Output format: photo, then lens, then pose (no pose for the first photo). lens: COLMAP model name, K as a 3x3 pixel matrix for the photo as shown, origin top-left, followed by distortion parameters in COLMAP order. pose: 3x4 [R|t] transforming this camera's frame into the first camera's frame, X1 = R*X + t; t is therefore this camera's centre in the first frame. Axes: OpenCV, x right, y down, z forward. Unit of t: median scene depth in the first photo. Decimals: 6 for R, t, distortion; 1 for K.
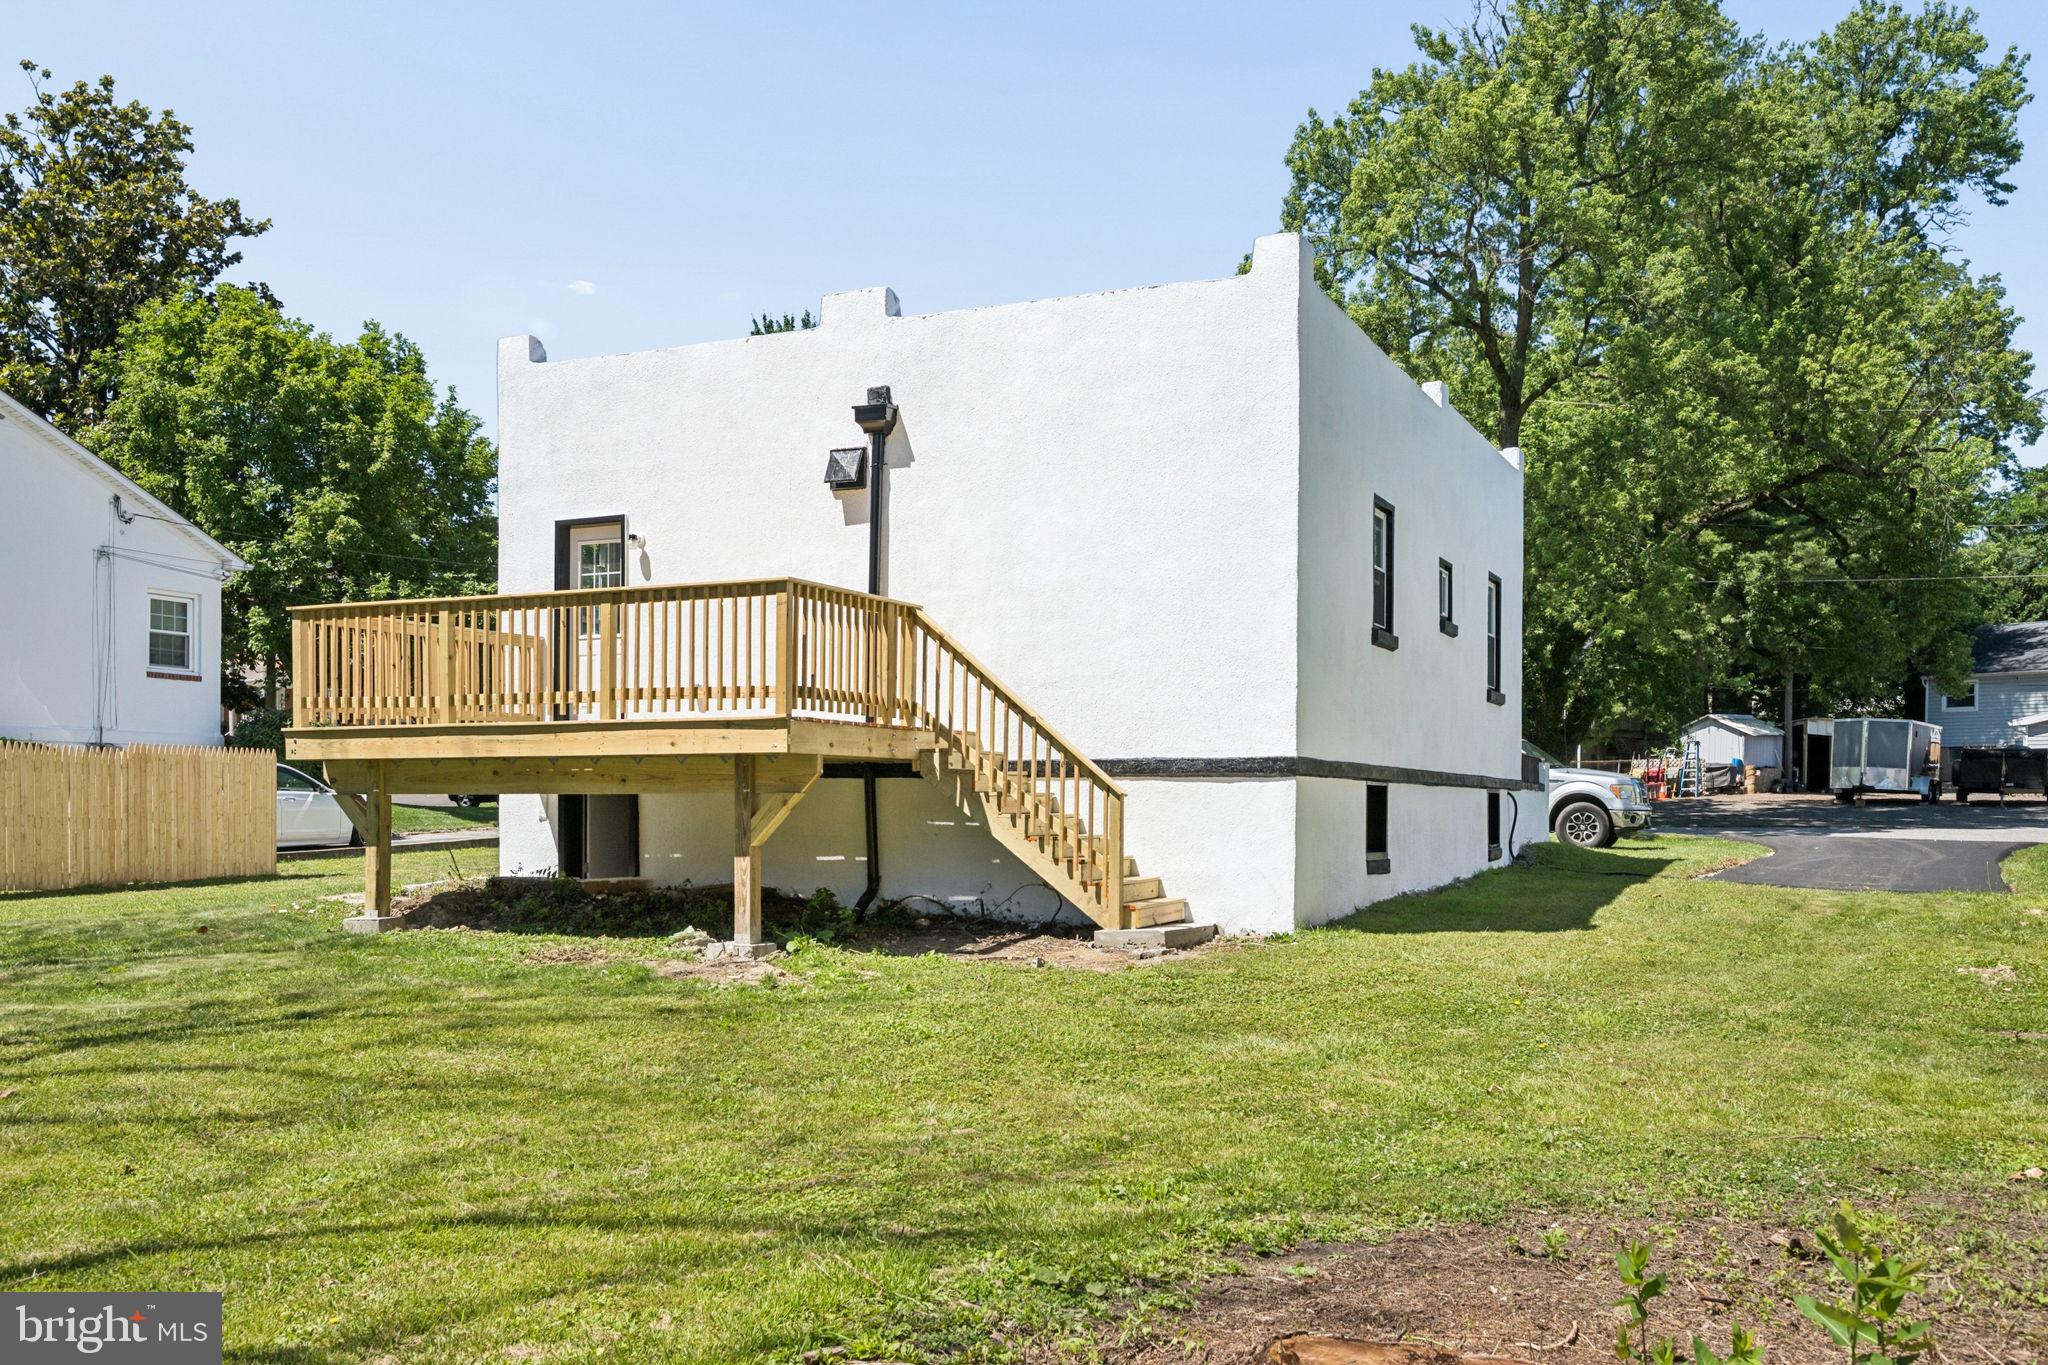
lens RADIAL K [[1758.2, 0, 1065.4], [0, 1758.2, 814.2], [0, 0, 1]] dist [0.001628, 0.005239]
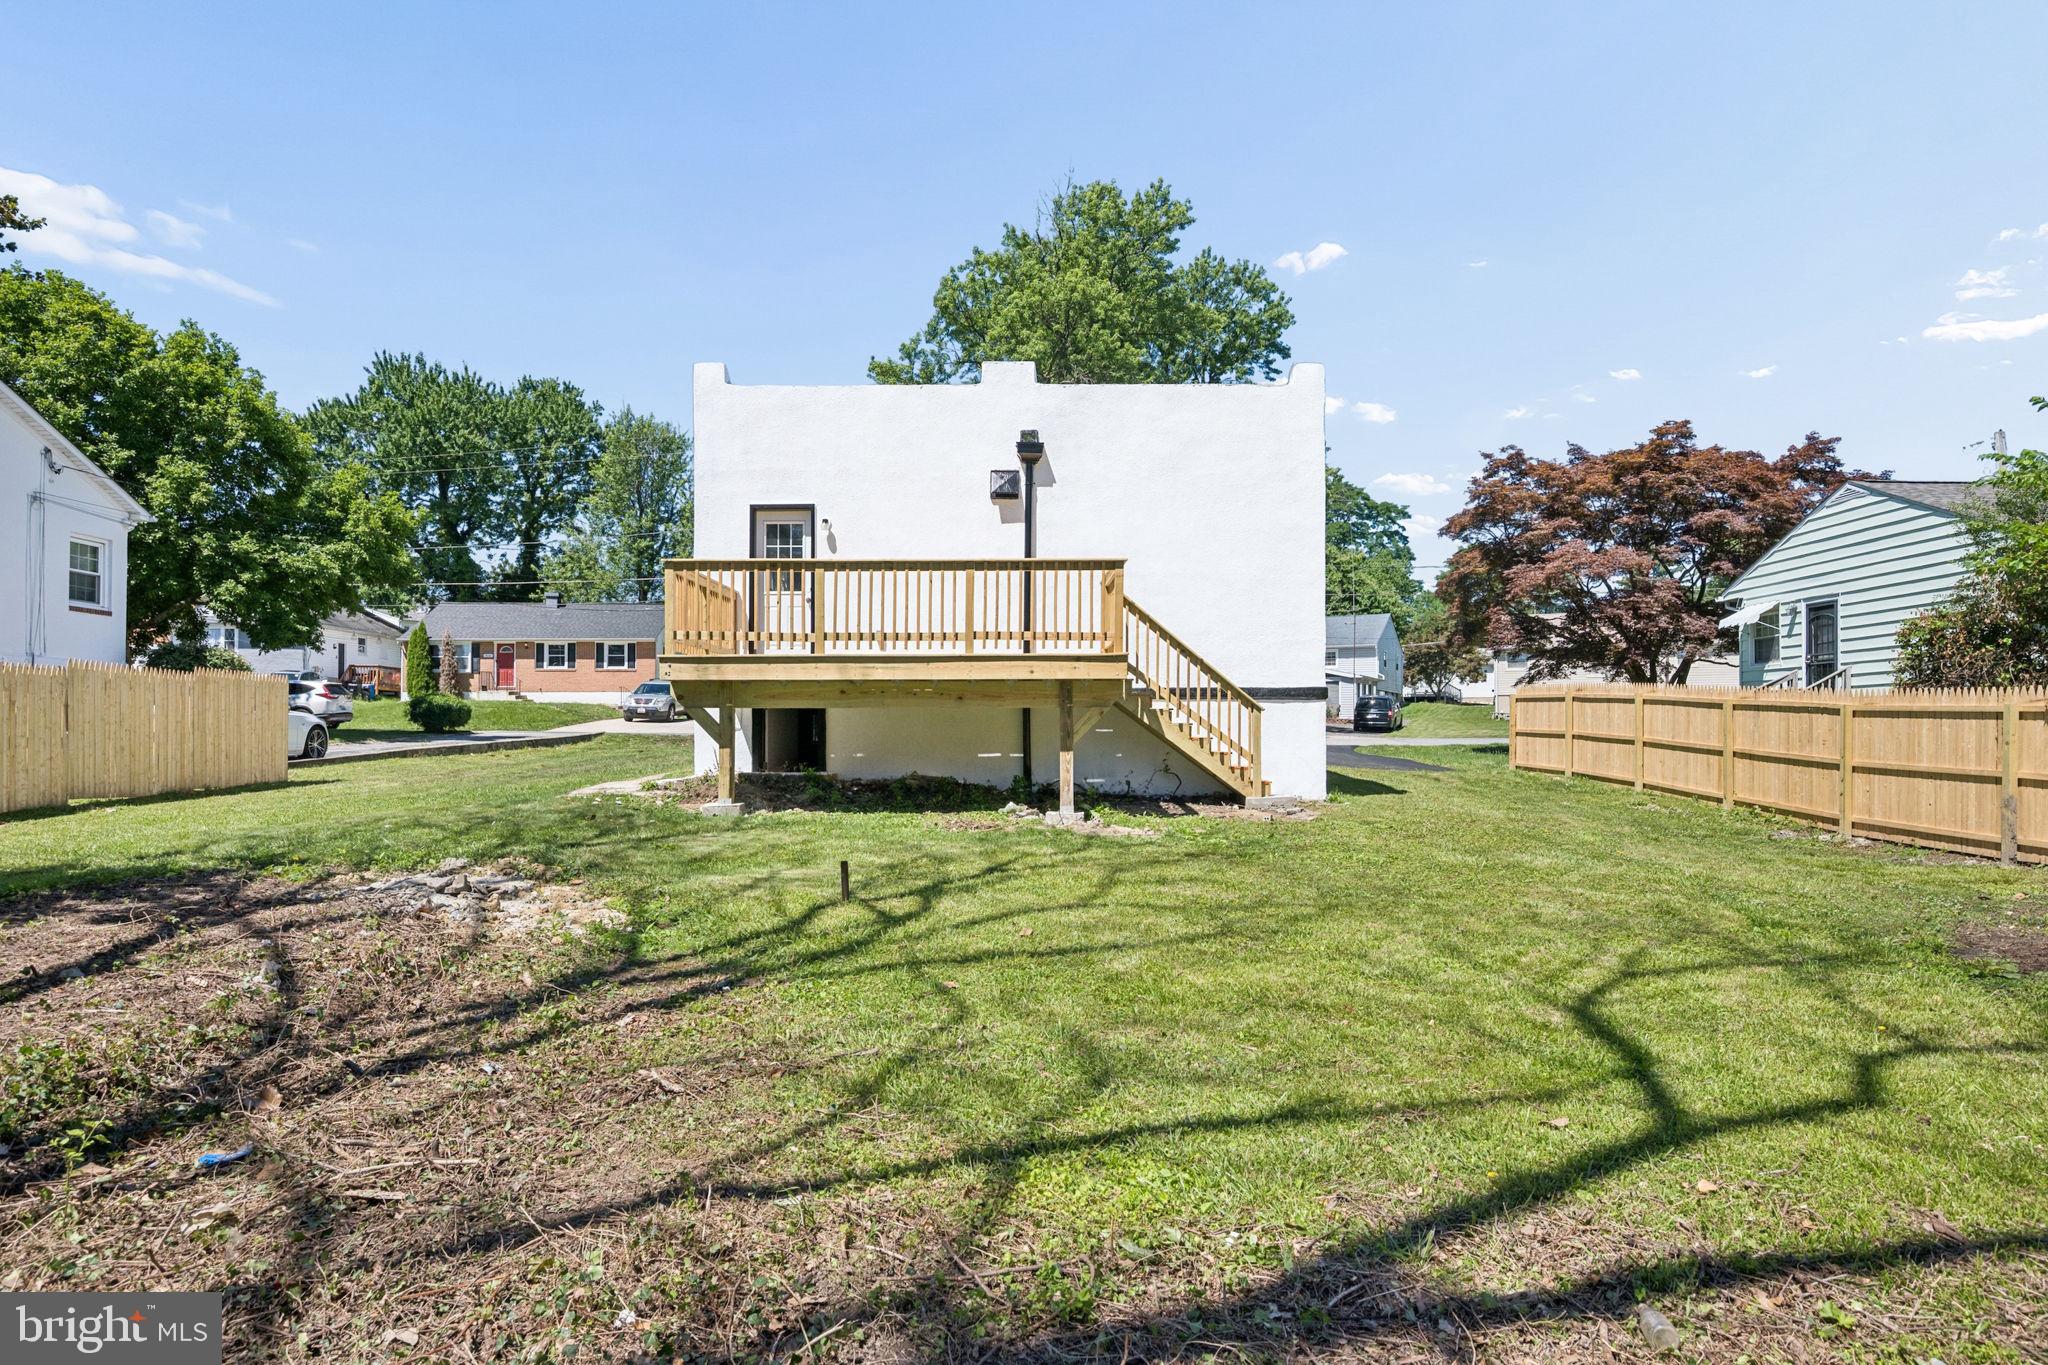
lens RADIAL K [[1188.2, 0, 1016.3], [0, 1188.2, 693.6], [0, 0, 1]] dist [0.016397, -0.001853]
pose [[0.919434, 0.011339, 0.393081, -0.461988], [0.003264, 0.999330, -0.036462, 0.009280], [-0.393231, 0.034807, 0.918781, 0.101075]]
